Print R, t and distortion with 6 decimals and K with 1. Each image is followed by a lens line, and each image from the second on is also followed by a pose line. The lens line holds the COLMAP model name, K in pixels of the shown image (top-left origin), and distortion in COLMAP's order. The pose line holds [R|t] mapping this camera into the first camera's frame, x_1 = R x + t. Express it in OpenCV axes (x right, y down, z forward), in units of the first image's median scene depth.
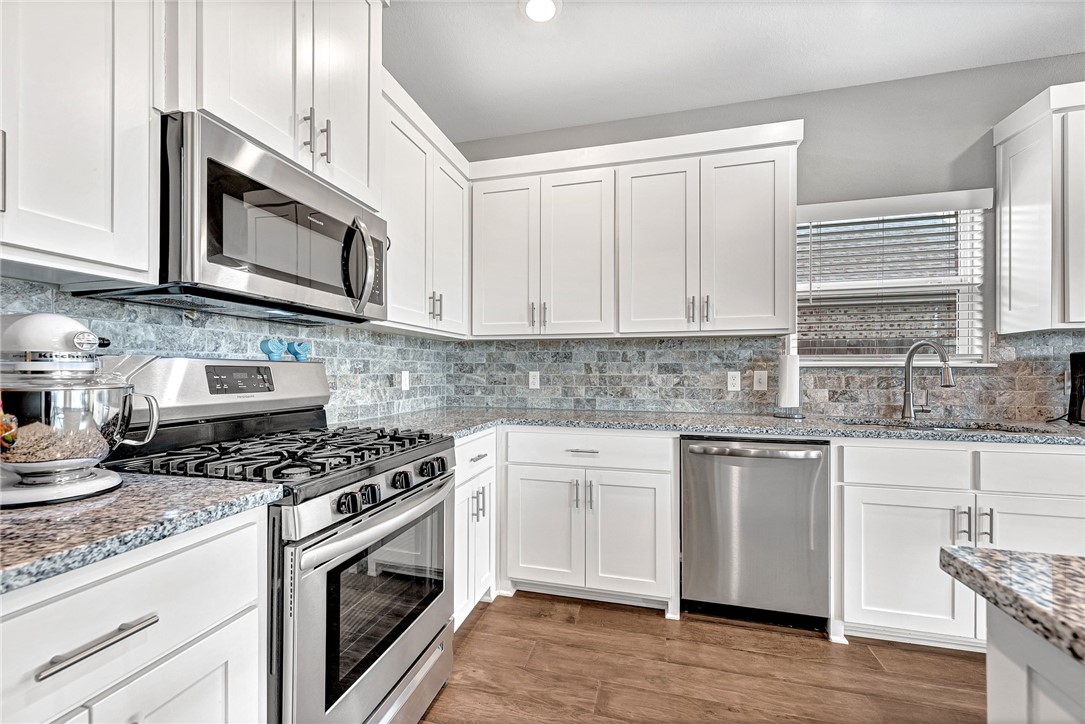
lens RADIAL K [[429.8, 0, 538.4], [0, 429.8, 369.8], [0, 0, 1]] dist [0.010986, -0.002832]
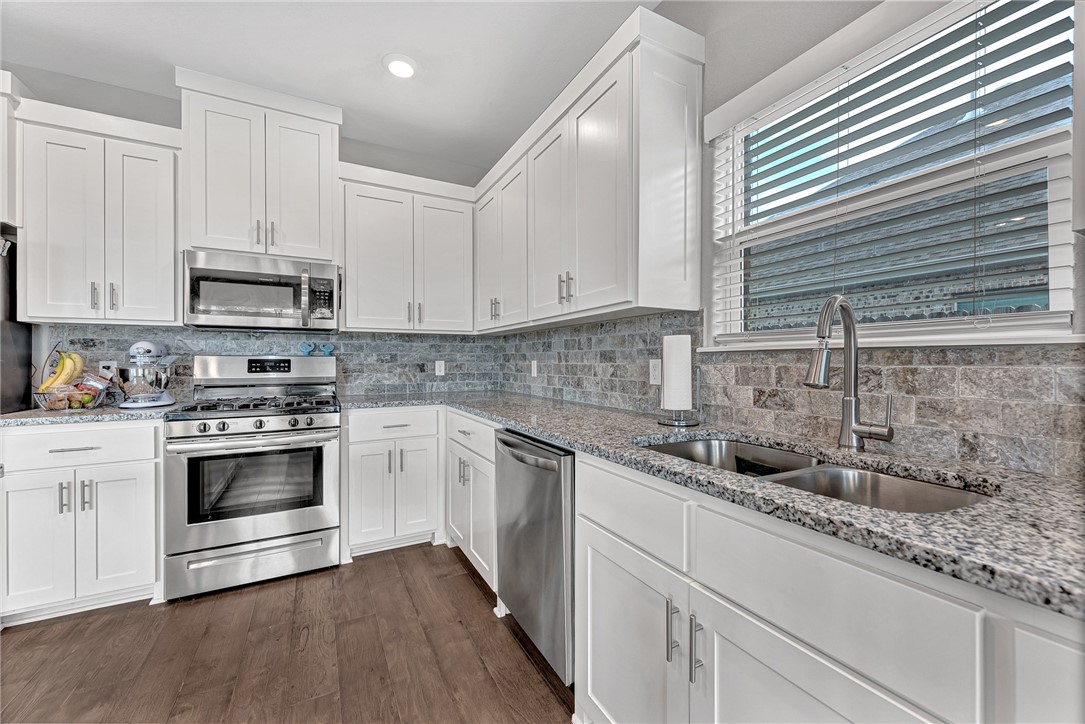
lens RADIAL K [[429.8, 0, 543.0], [0, 429.8, 361.4], [0, 0, 1]] dist [0.010986, -0.002832]
pose [[0.673755, -0.004059, -0.738943, 0.988451], [0.008330, 0.999963, 0.002102, 0.004990], [0.738908, -0.007571, 0.673764, 0.383473]]
